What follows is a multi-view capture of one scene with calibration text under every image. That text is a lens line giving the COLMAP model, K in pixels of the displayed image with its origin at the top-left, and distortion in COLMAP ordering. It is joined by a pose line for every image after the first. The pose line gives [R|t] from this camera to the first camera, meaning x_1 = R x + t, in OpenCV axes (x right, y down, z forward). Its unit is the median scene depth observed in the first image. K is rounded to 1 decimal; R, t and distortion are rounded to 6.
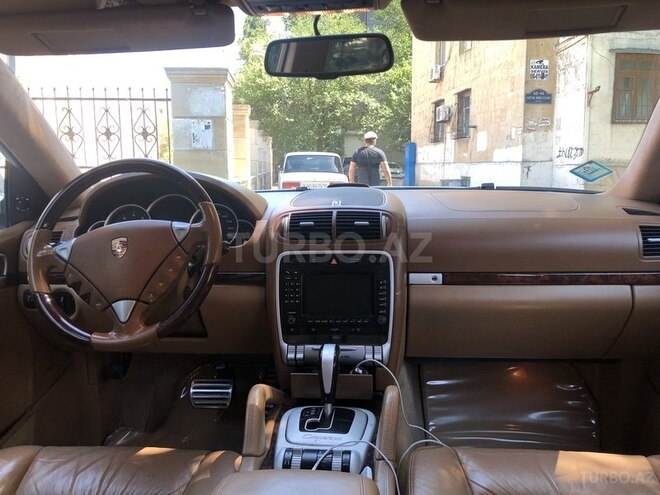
lens RADIAL K [[545.3, 0, 328.0], [0, 545.3, 245.9], [0, 0, 1]] dist [0.012831, 0.001430]
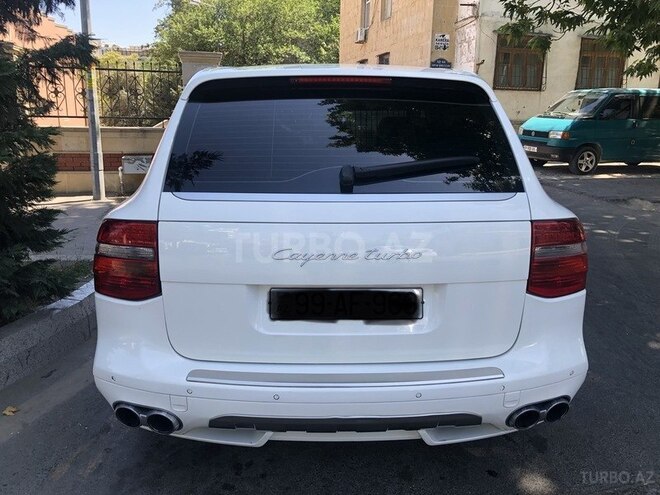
lens RADIAL K [[545.3, 0, 328.0], [0, 545.3, 245.9], [0, 0, 1]] dist [0.012831, 0.001430]
pose [[0.990730, -0.008568, 0.135573, -0.030574], [-0.003939, 0.995777, 0.091723, 0.018231], [-0.135786, -0.091407, 0.986512, -0.166178]]
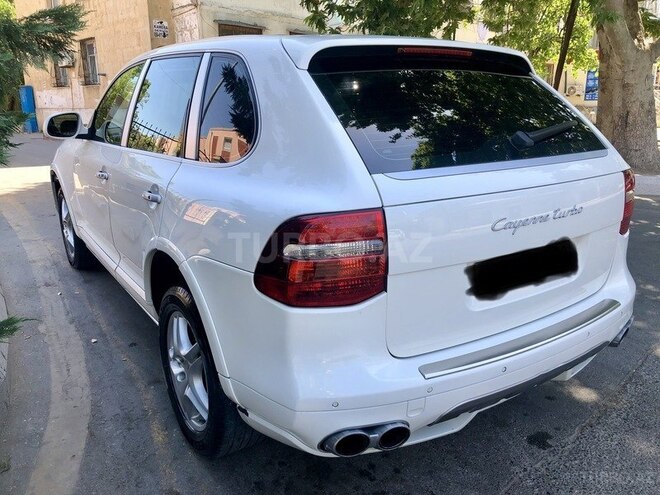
lens RADIAL K [[545.3, 0, 328.0], [0, 545.3, 245.9], [0, 0, 1]] dist [0.012831, 0.001430]
pose [[0.771131, -0.154532, 0.617638, -0.103234], [0.093552, 0.987069, 0.130161, 0.017085], [-0.629766, -0.042590, 0.775617, -0.127644]]
